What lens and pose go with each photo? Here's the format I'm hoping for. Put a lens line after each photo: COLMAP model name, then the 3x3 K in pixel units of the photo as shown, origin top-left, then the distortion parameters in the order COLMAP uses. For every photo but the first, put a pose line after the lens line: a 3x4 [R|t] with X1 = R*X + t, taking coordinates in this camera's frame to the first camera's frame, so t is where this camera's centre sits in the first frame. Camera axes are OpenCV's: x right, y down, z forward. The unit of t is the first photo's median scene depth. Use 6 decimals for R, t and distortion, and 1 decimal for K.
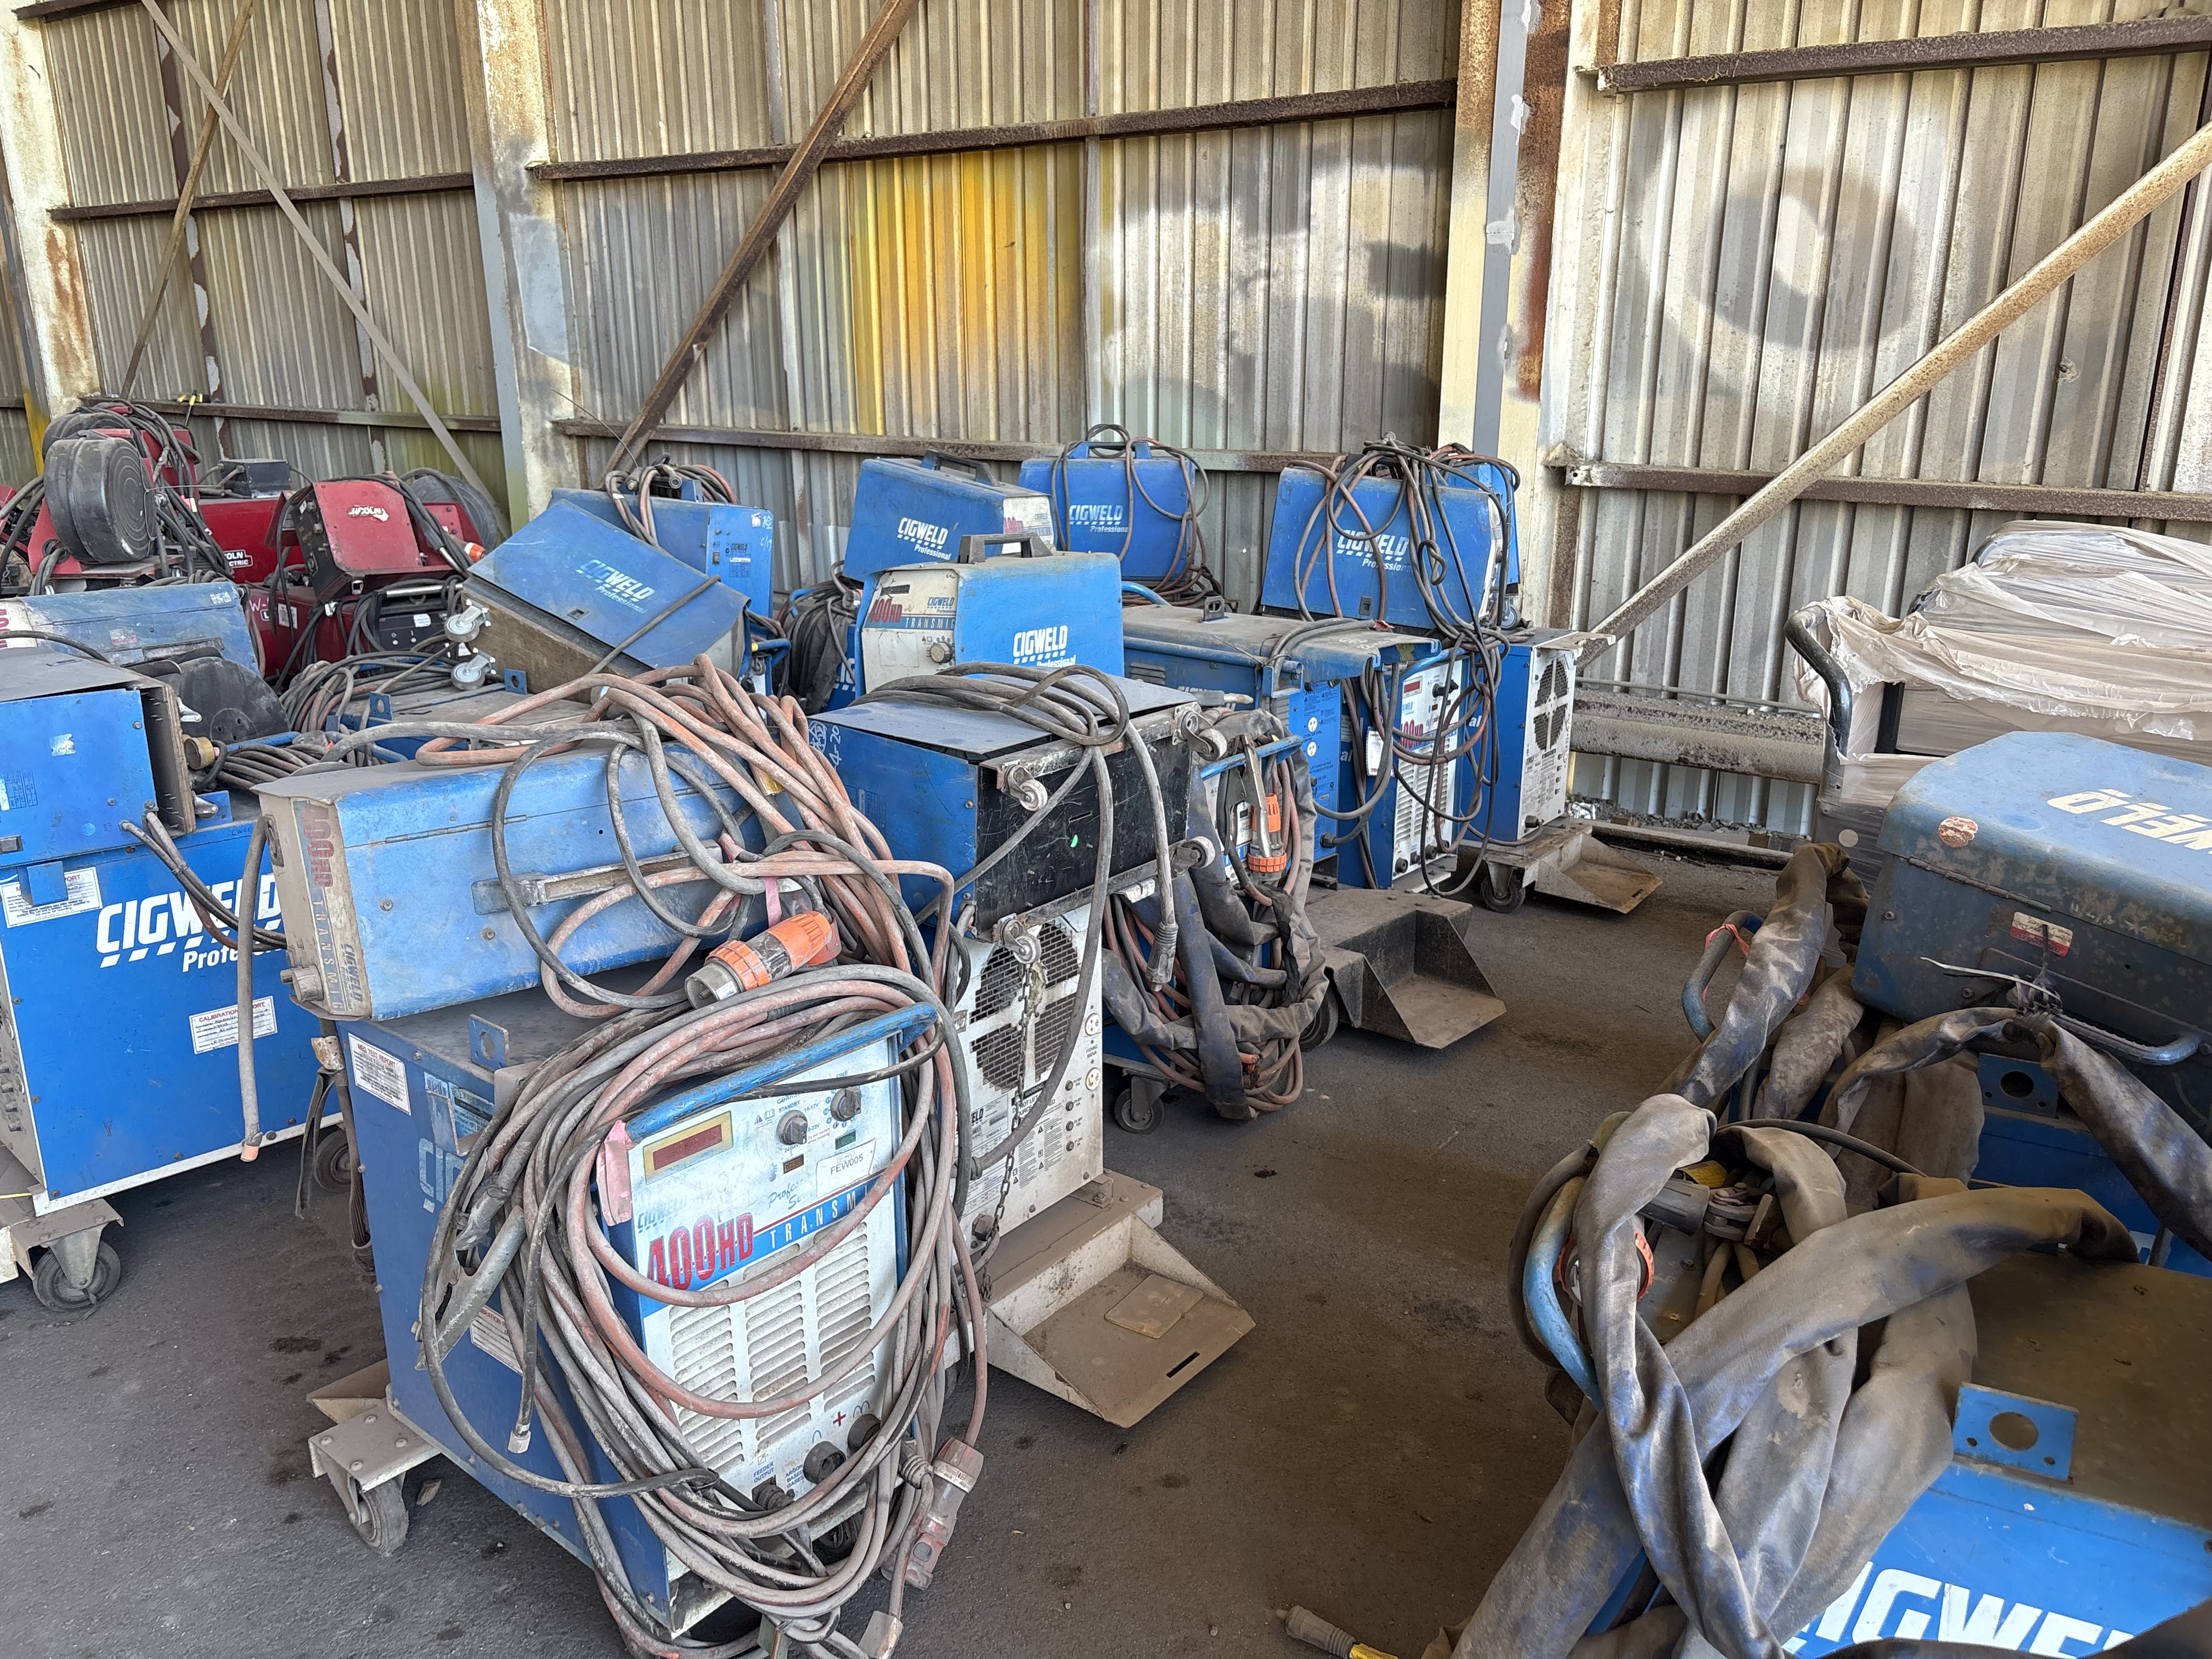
lens RADIAL K [[1529.7, 0, 1106.6], [0, 1529.7, 850.4], [0, 0, 1]] dist [0.001227, 0.003860]
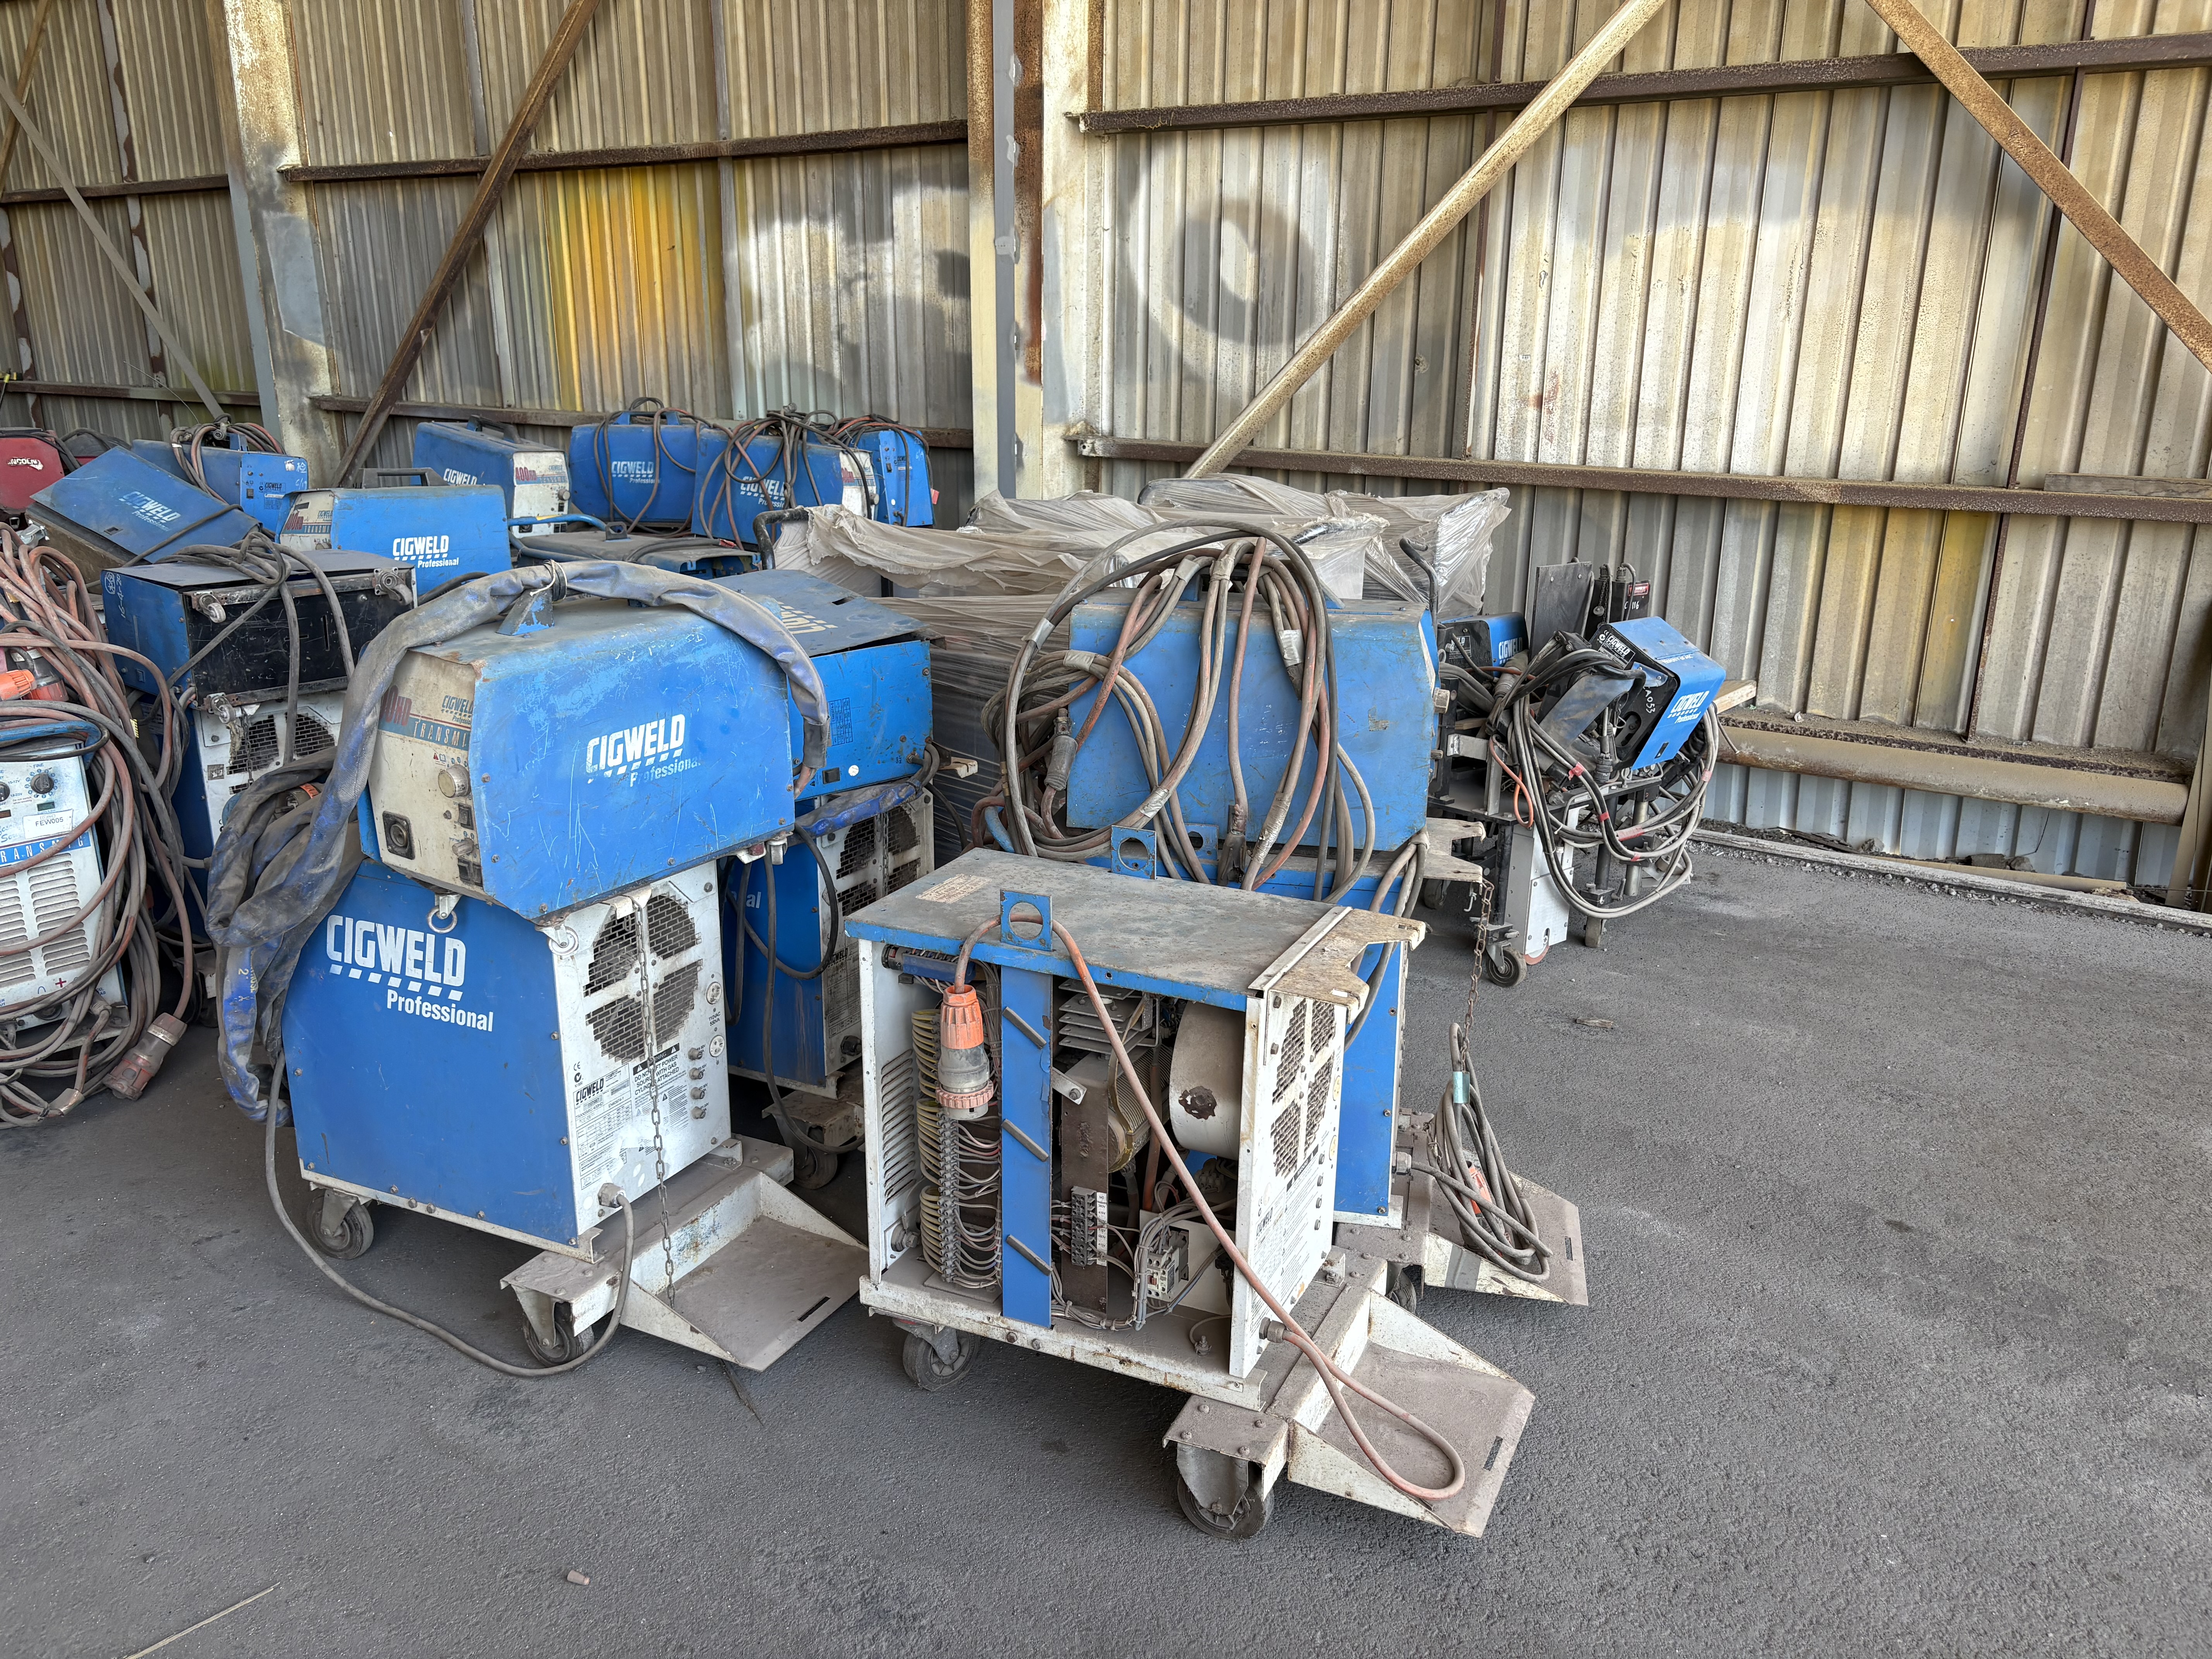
lens RADIAL K [[1529.2, 0, 1106.0], [0, 1529.2, 829.5], [0, 0, 1]] dist [0.023918, -0.038658]
pose [[0.999155, -0.000984, 0.041087, 0.235490], [0.001336, 0.999963, -0.008541, 0.059637], [-0.041077, 0.008589, 0.999119, -0.183336]]
